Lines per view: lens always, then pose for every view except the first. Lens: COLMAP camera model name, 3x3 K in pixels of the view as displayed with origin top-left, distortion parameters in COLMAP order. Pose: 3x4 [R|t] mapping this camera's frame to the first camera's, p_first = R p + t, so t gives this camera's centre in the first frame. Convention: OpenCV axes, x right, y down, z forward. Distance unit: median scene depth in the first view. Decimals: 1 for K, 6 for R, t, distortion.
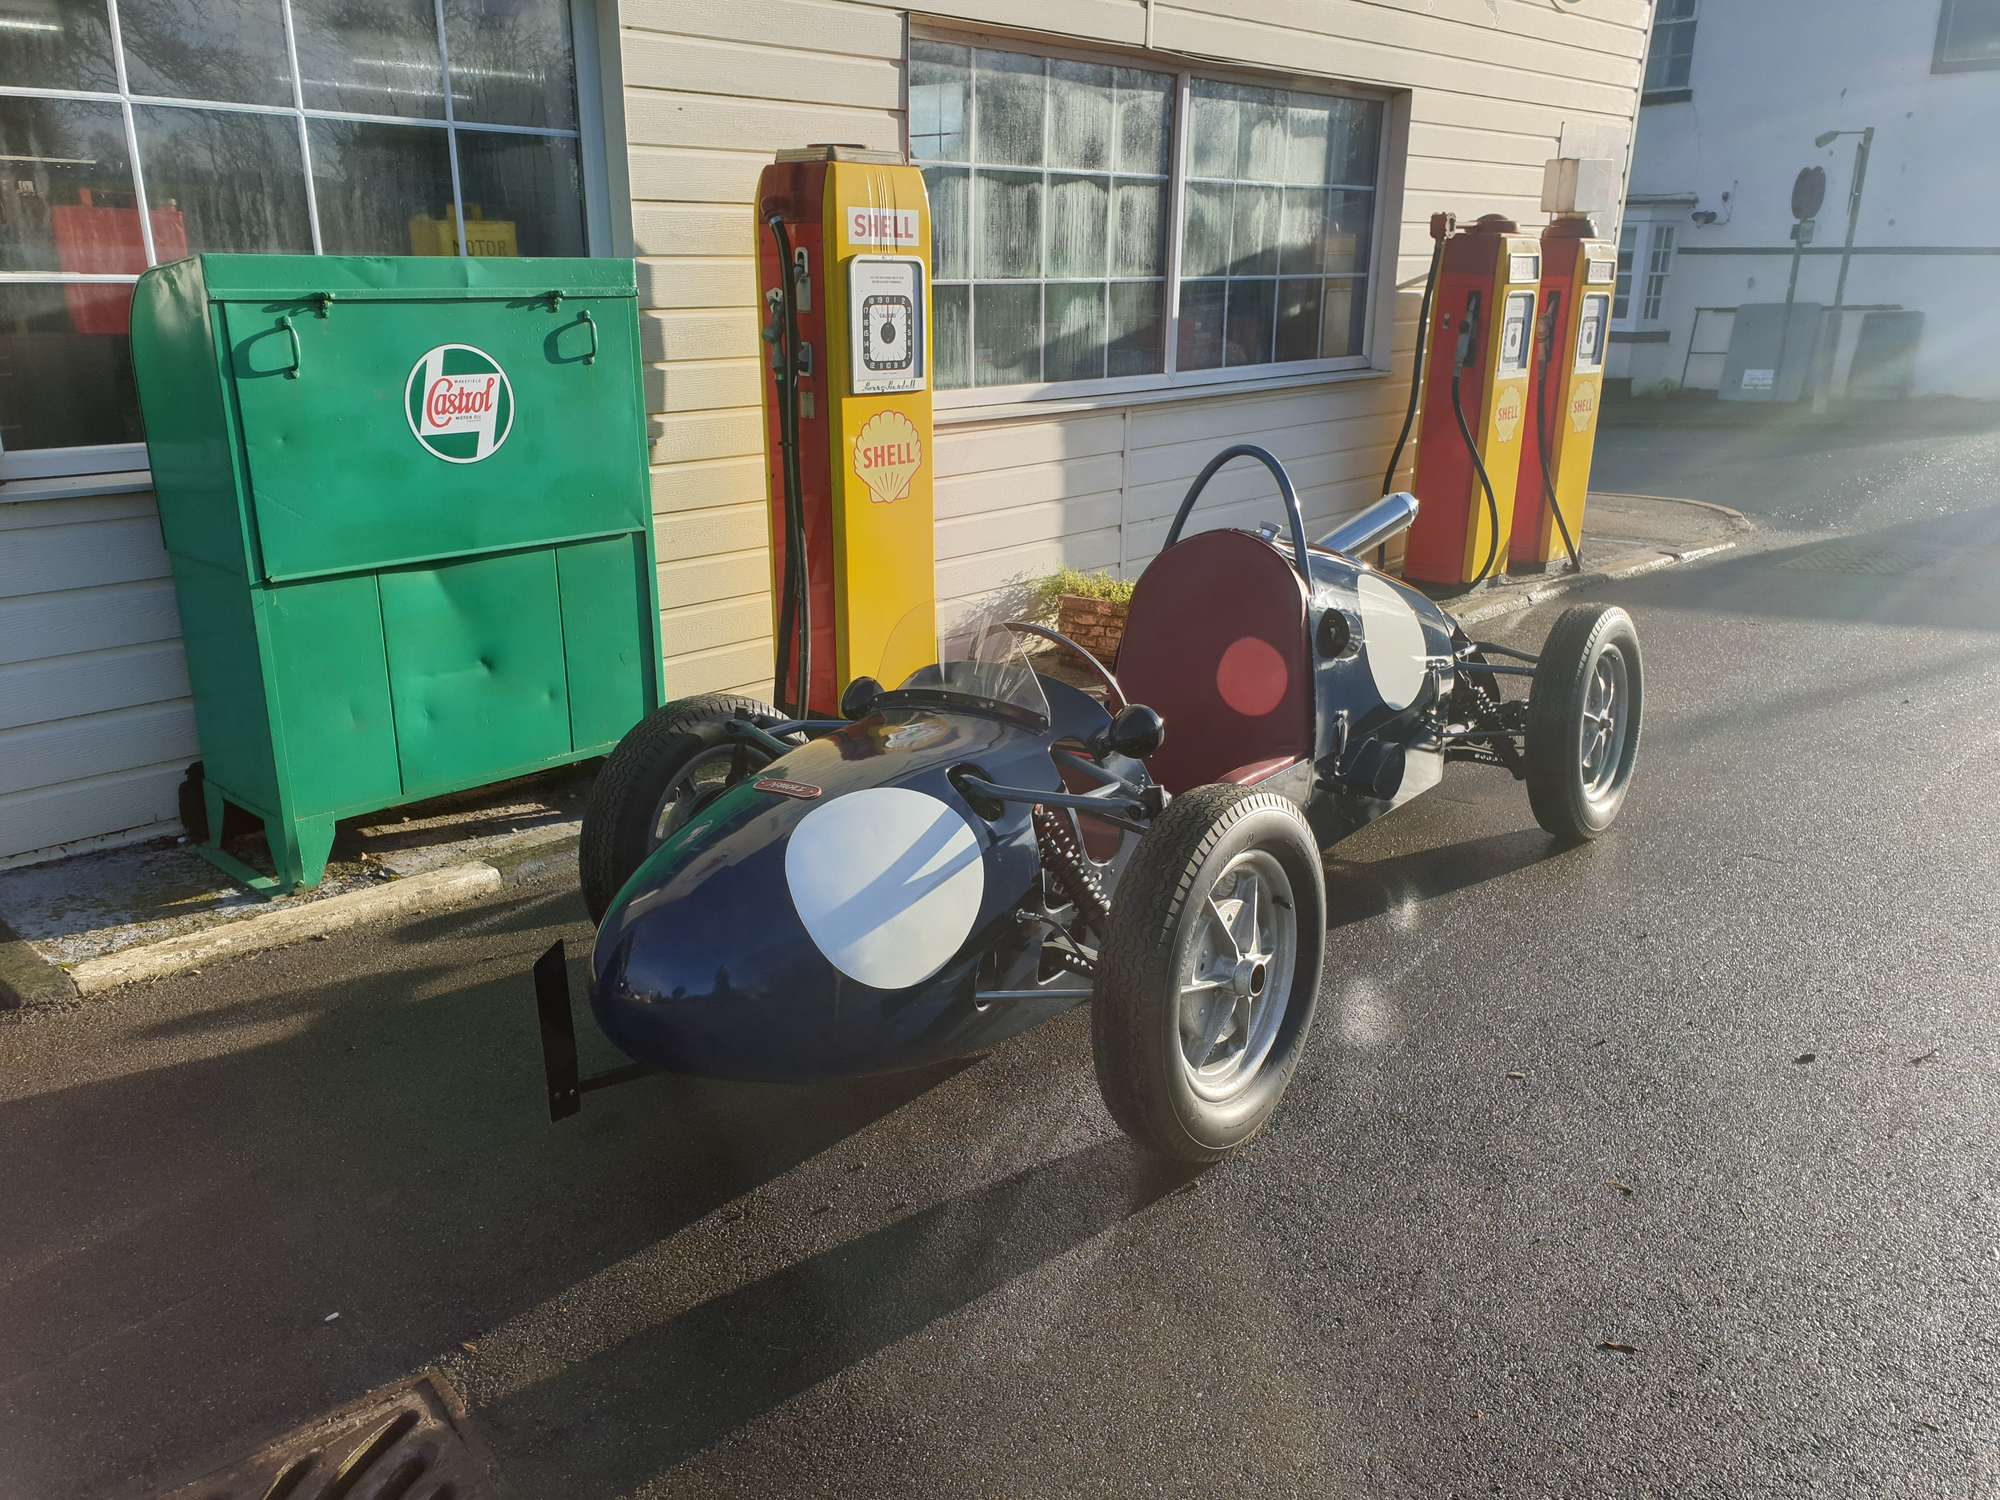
lens RADIAL K [[1571.3, 0, 1001.3], [0, 1571.3, 783.2], [0, 0, 1]] dist [0.014403, 0.001078]
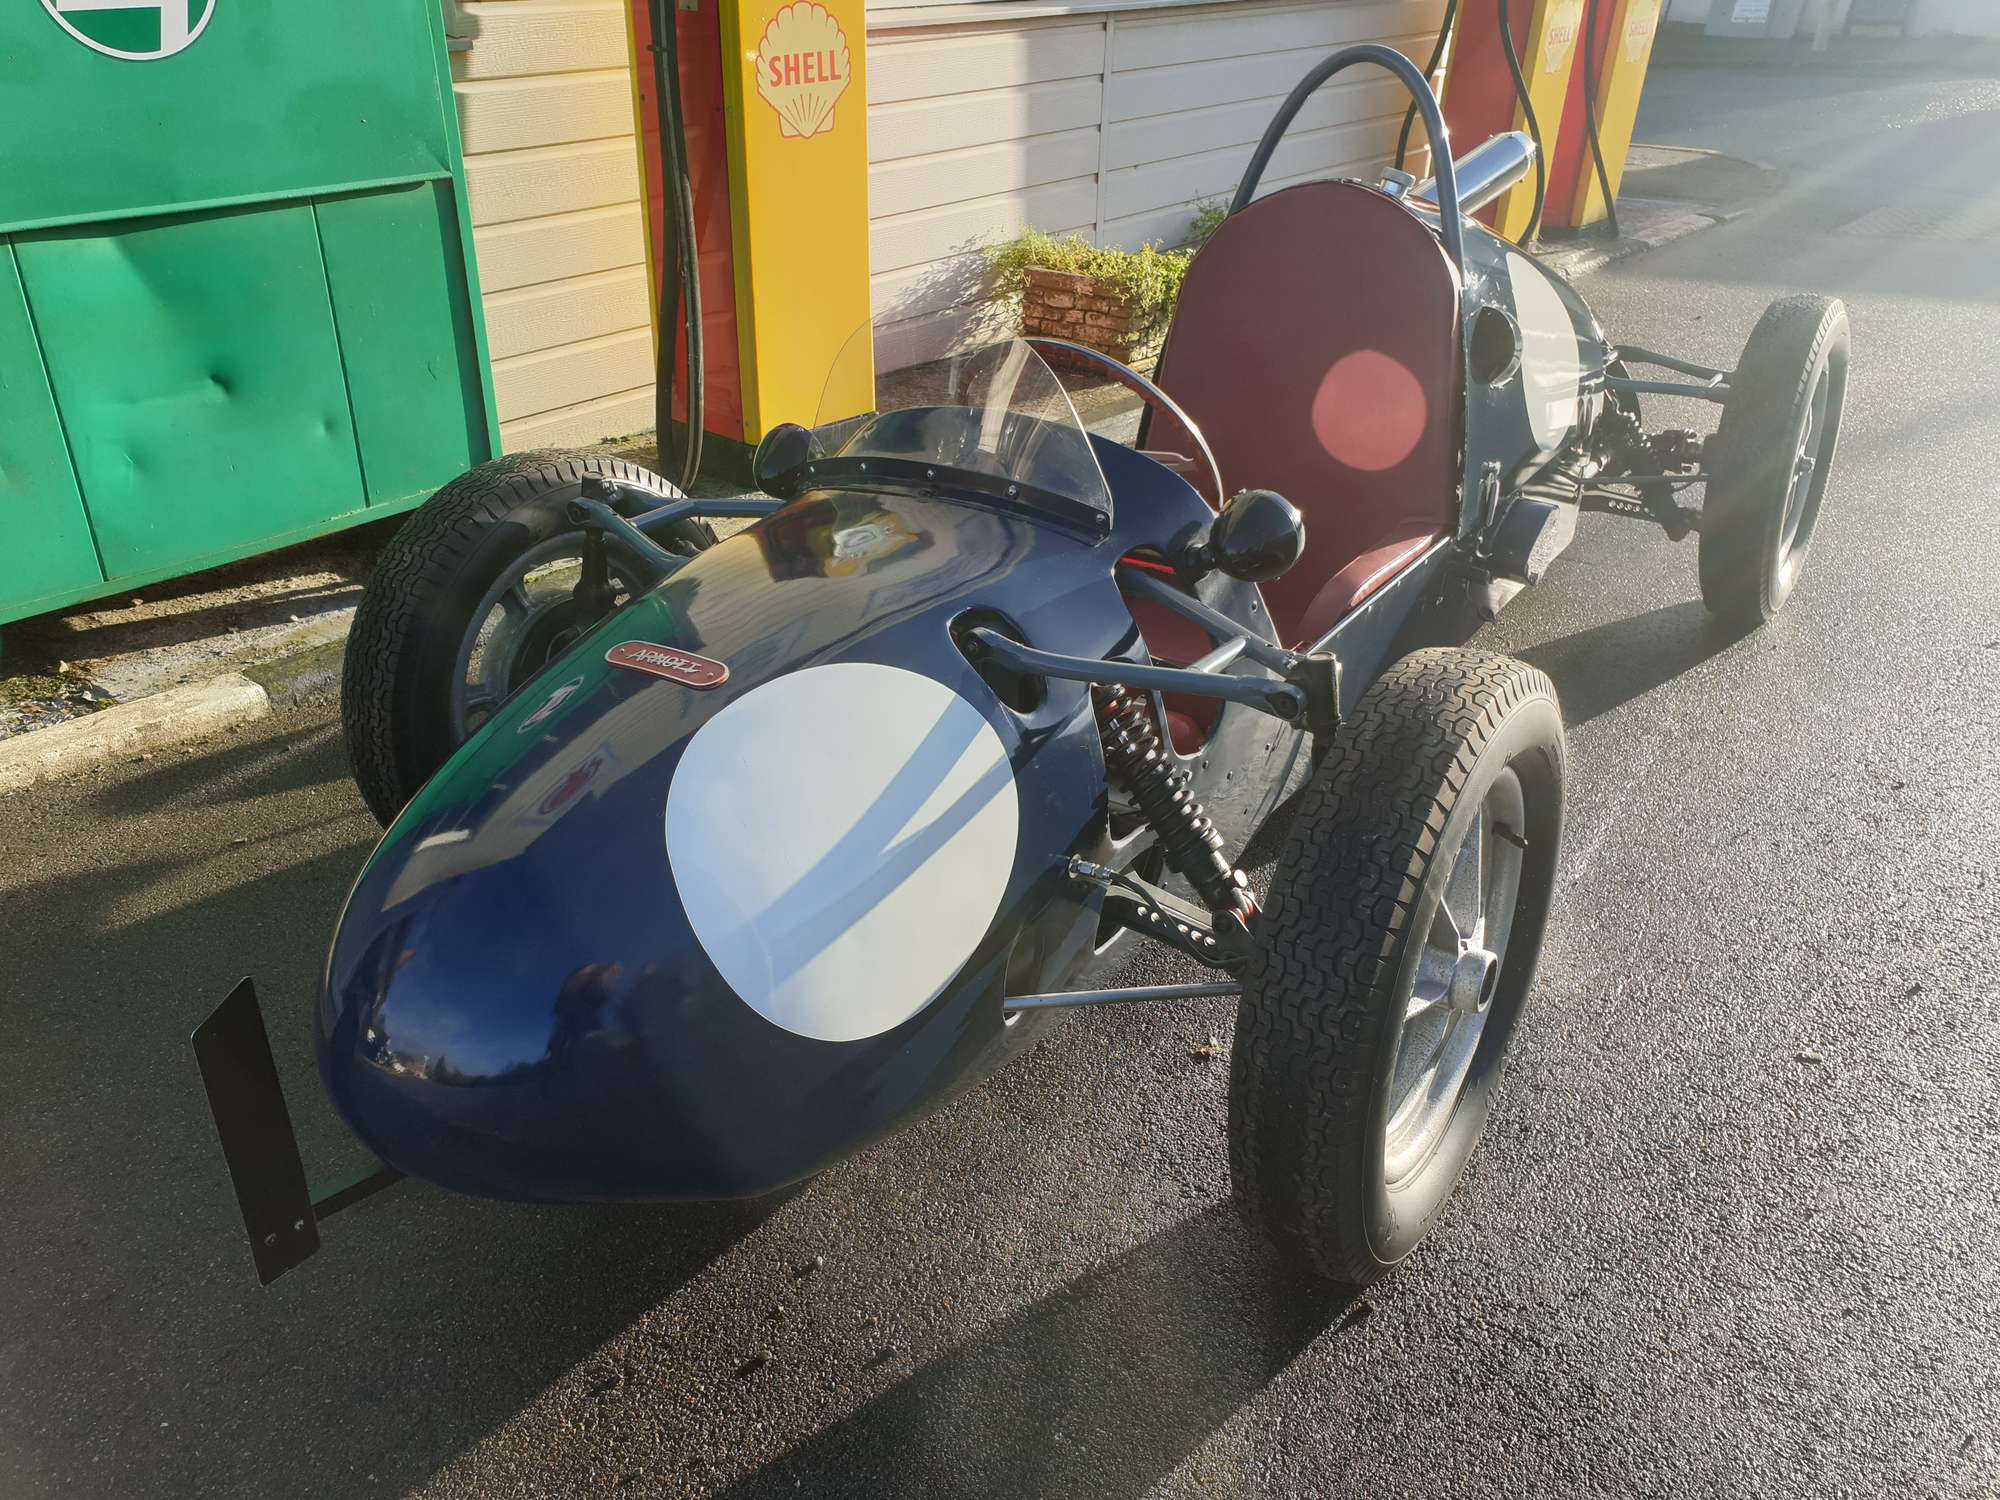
lens RADIAL K [[1571.3, 0, 1001.5], [0, 1571.3, 751.3], [0, 0, 1]] dist [0.014403, 0.001078]
pose [[0.998391, -0.011937, 0.055425, -0.027417], [0.001373, 0.982386, 0.186856, -0.039623], [-0.056680, -0.186479, 0.980823, 0.246119]]
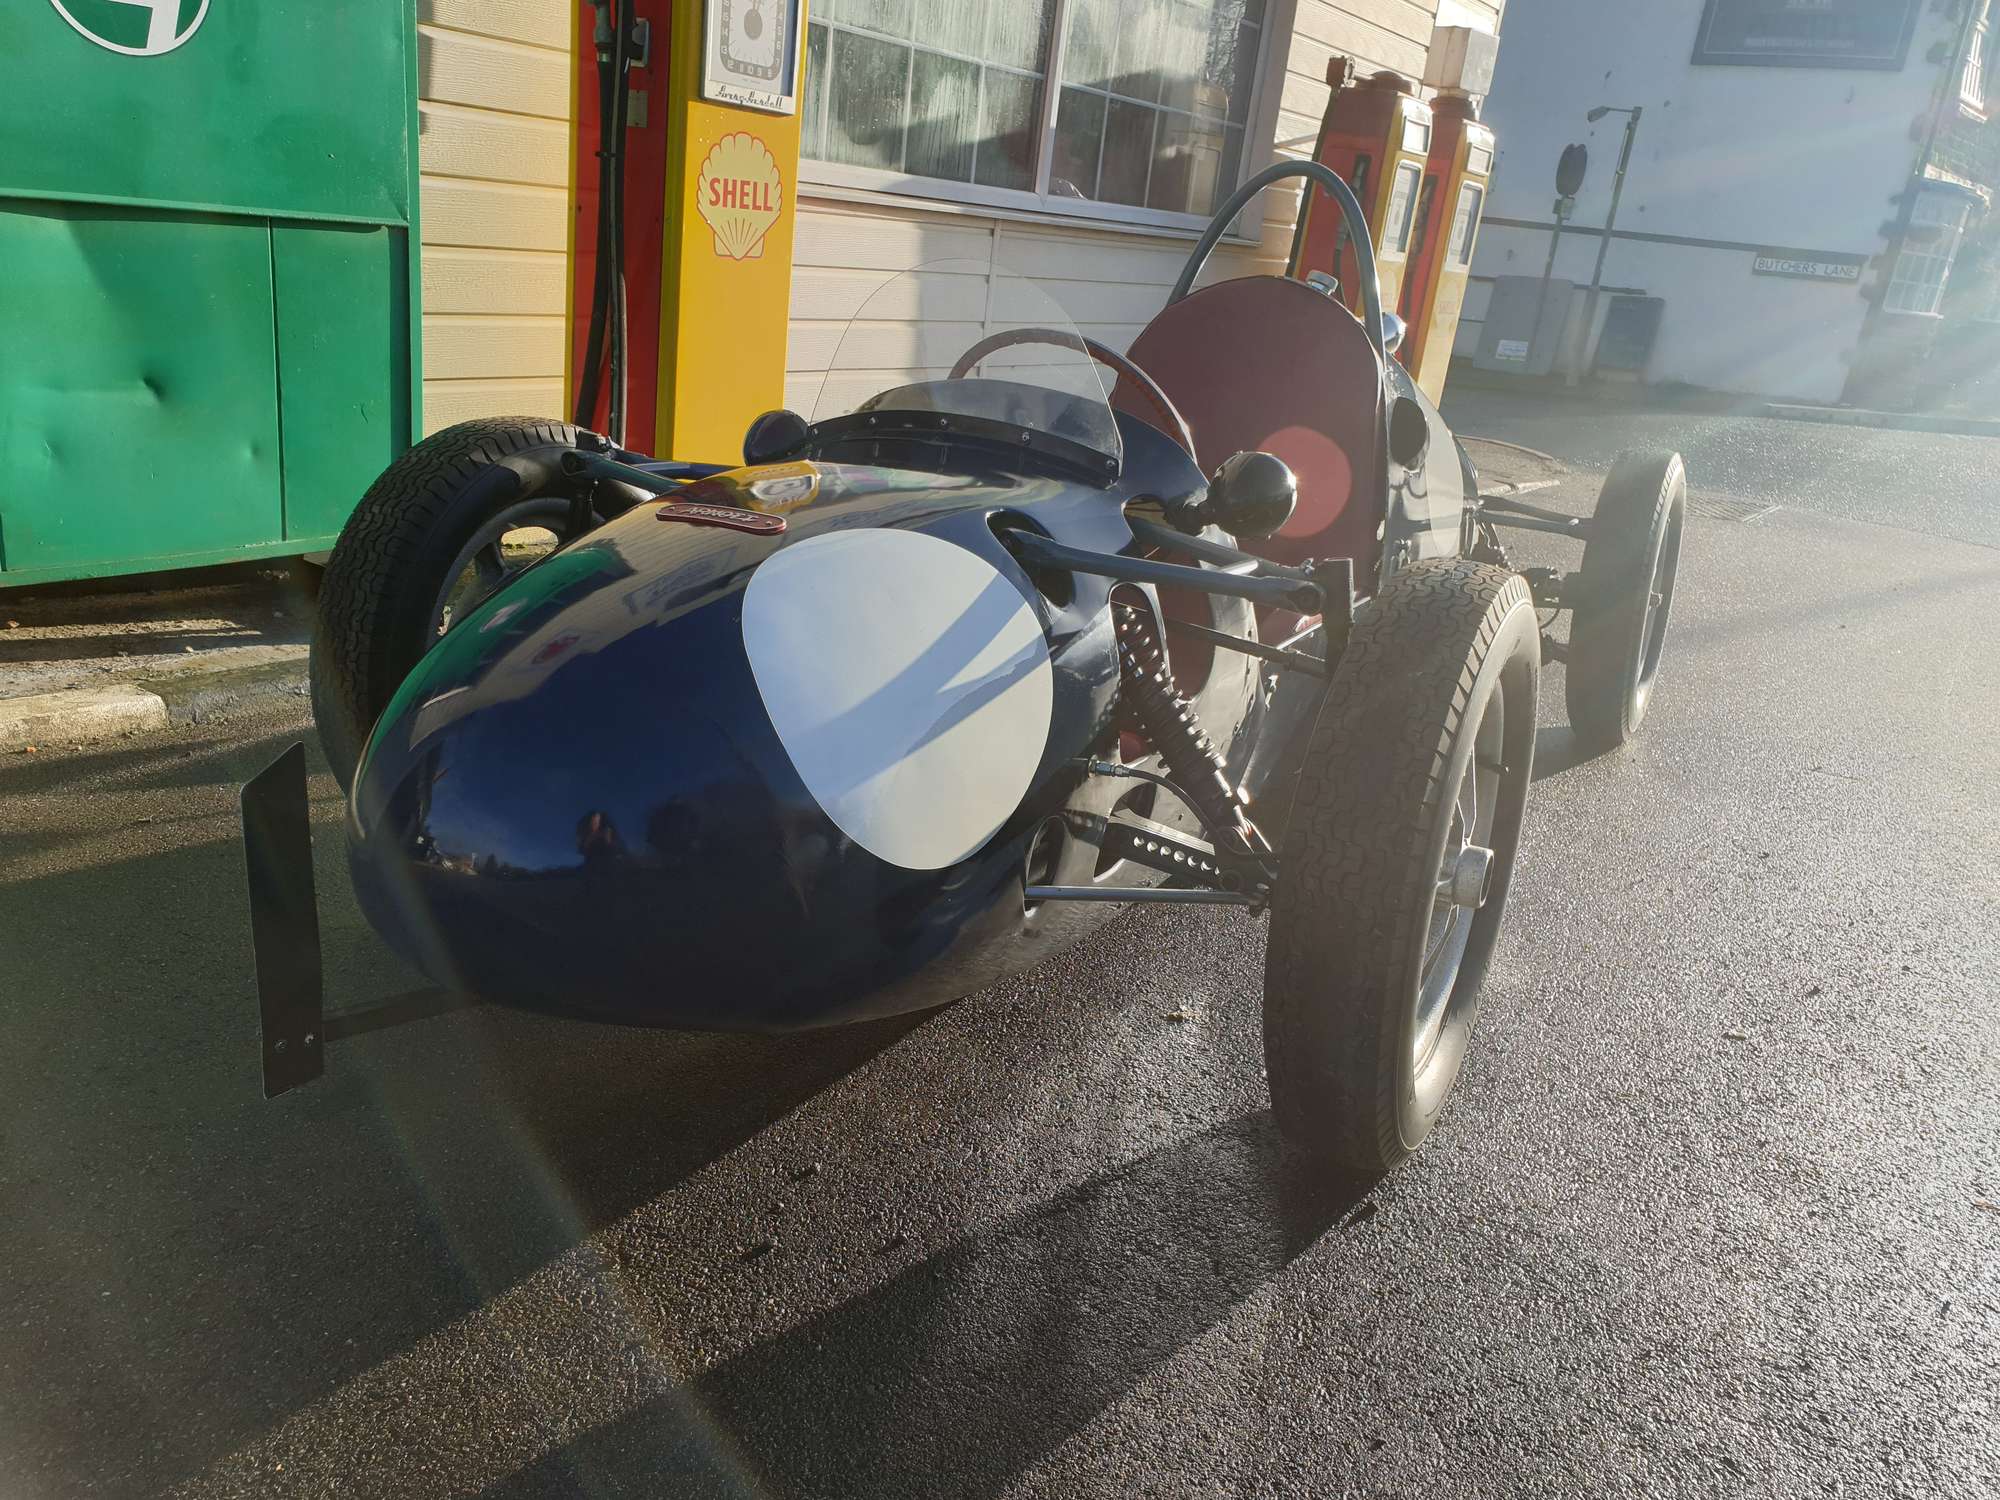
lens RADIAL K [[1571.3, 0, 1006.7], [0, 1571.3, 786.2], [0, 0, 1]] dist [0.014403, 0.001078]
pose [[0.981633, 0.046175, 0.185108, -0.076761], [-0.053083, 0.998060, 0.032535, 0.043537], [-0.183247, -0.041764, 0.982179, 0.234807]]
